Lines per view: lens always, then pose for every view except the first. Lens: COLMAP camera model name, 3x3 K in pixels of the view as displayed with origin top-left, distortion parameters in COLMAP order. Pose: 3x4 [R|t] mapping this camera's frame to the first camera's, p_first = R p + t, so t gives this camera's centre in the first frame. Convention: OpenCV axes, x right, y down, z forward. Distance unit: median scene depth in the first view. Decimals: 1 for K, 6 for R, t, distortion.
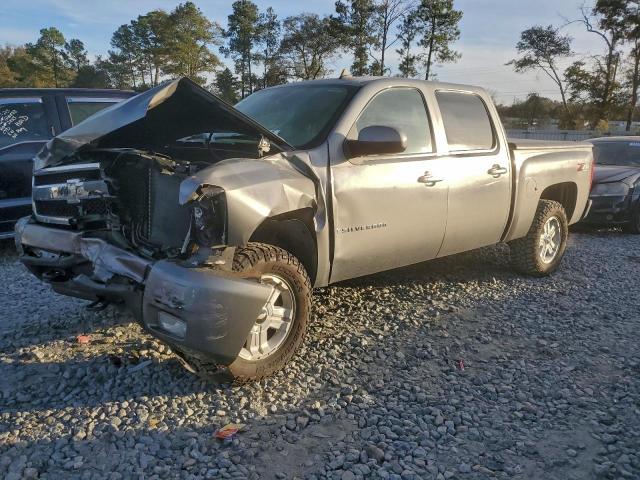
lens RADIAL K [[489.7, 0, 320.0], [0, 489.7, 240.0], [0, 0, 1]] dist [0.001132, 0.007034]
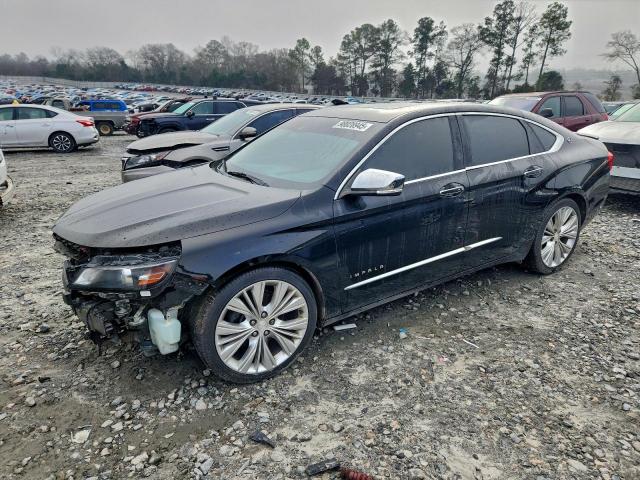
lens RADIAL K [[424.1, 0, 326.8], [0, 424.1, 240.7], [0, 0, 1]] dist [0.058606, -0.048710]
pose [[0.941716, 0.100229, -0.321131, 0.062318], [-0.071435, 0.992394, 0.100257, 0.107898], [0.328737, -0.071473, 0.941713, -0.466491]]
